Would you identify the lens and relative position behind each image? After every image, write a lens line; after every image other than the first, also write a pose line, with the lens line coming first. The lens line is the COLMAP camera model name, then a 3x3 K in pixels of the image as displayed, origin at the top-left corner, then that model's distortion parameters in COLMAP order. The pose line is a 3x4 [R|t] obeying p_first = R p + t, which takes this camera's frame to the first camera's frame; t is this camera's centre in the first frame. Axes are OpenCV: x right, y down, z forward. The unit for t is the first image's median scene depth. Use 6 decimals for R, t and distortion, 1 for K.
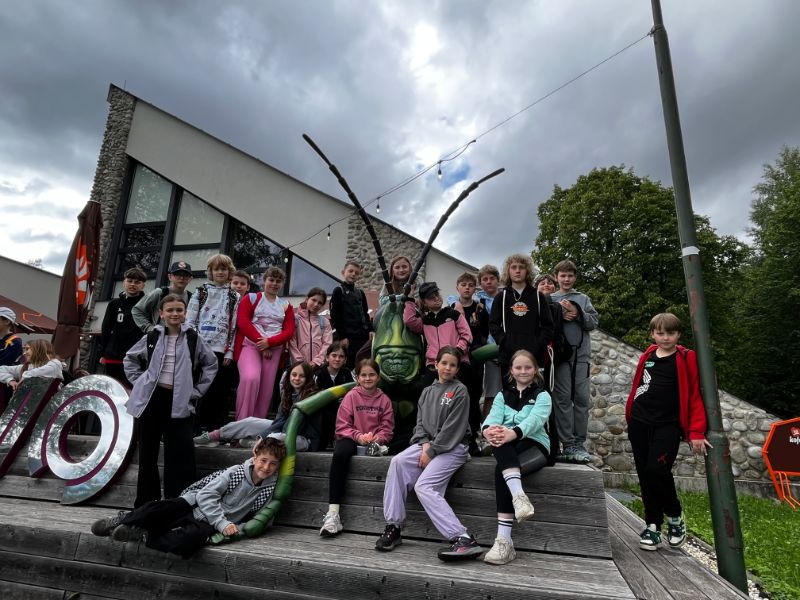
lens RADIAL K [[466.5, 0, 401.2], [0, 466.5, 301.4], [0, 0, 1]] dist [-0.005834, -0.000293]
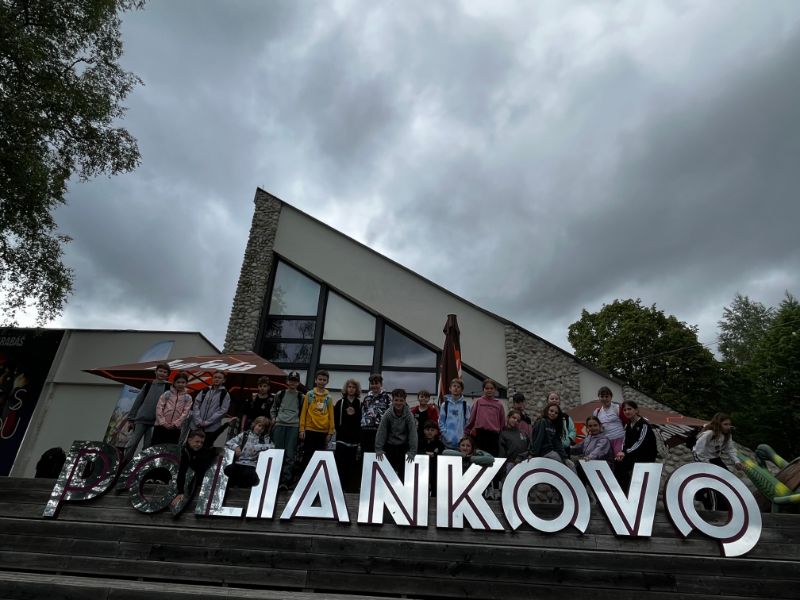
lens RADIAL K [[466.5, 0, 398.6], [0, 466.5, 300.2], [0, 0, 1]] dist [-0.005834, -0.000293]
pose [[0.982903, 0.097882, 0.155950, -0.484701], [-0.063356, 0.975064, -0.212688, 0.009406], [-0.172879, 0.199171, 0.964595, -0.083728]]
